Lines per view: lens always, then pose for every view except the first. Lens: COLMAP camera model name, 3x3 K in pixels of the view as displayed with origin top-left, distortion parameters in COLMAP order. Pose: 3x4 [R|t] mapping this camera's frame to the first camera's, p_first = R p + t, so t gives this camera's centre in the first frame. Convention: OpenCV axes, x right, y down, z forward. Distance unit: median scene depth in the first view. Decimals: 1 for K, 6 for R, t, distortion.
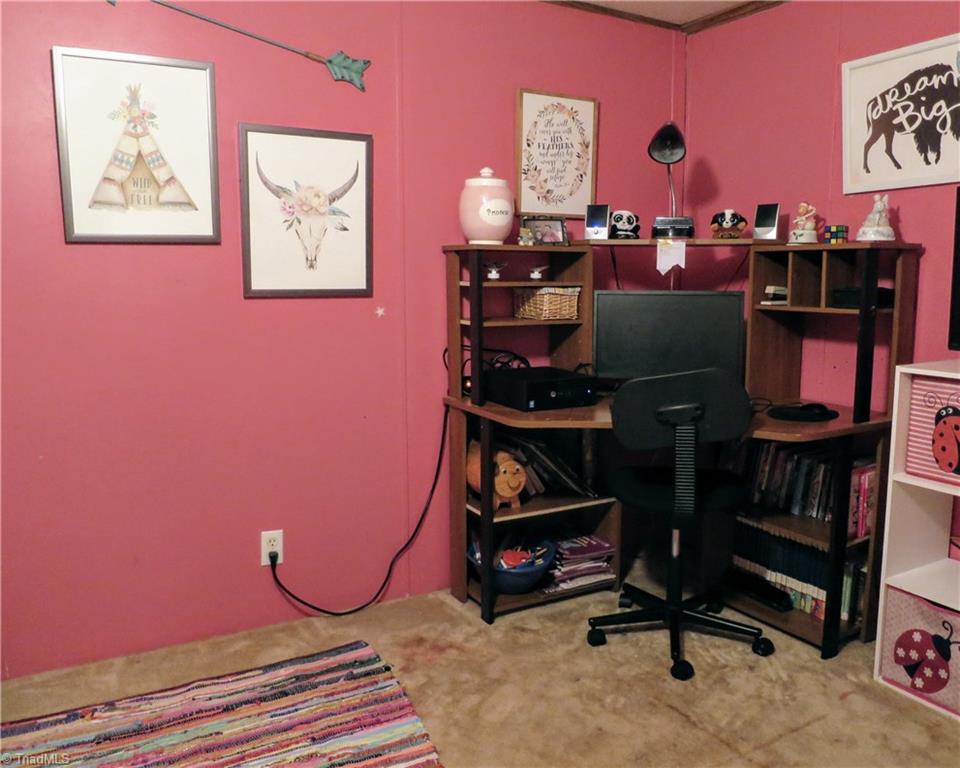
lens RADIAL K [[799.7, 0, 480.3], [0, 799.7, 382.9], [0, 0, 1]] dist [-0.039482, 0.003234]
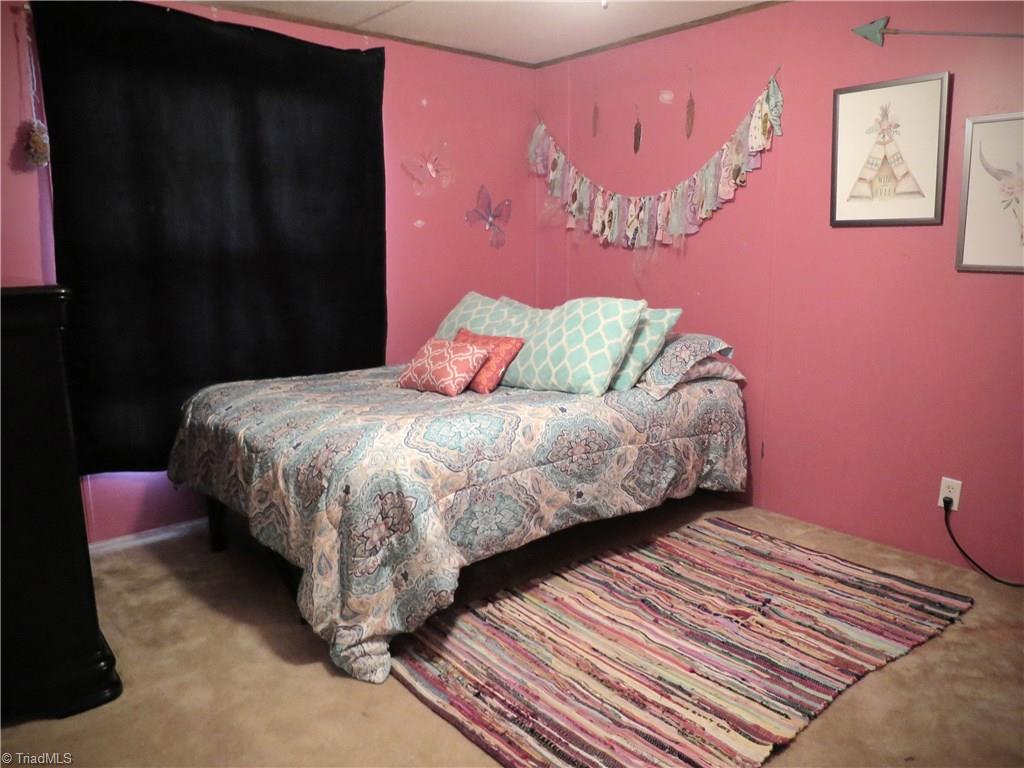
lens RADIAL K [[780.9, 0, 512.7], [0, 780.9, 383.9], [0, 0, 1]] dist [-0.029410, -0.000375]
pose [[0.166345, 0.173398, -0.970702, 0.773515], [-0.128482, 0.979836, 0.153013, -0.039060], [0.977661, 0.099265, 0.185270, 0.200942]]
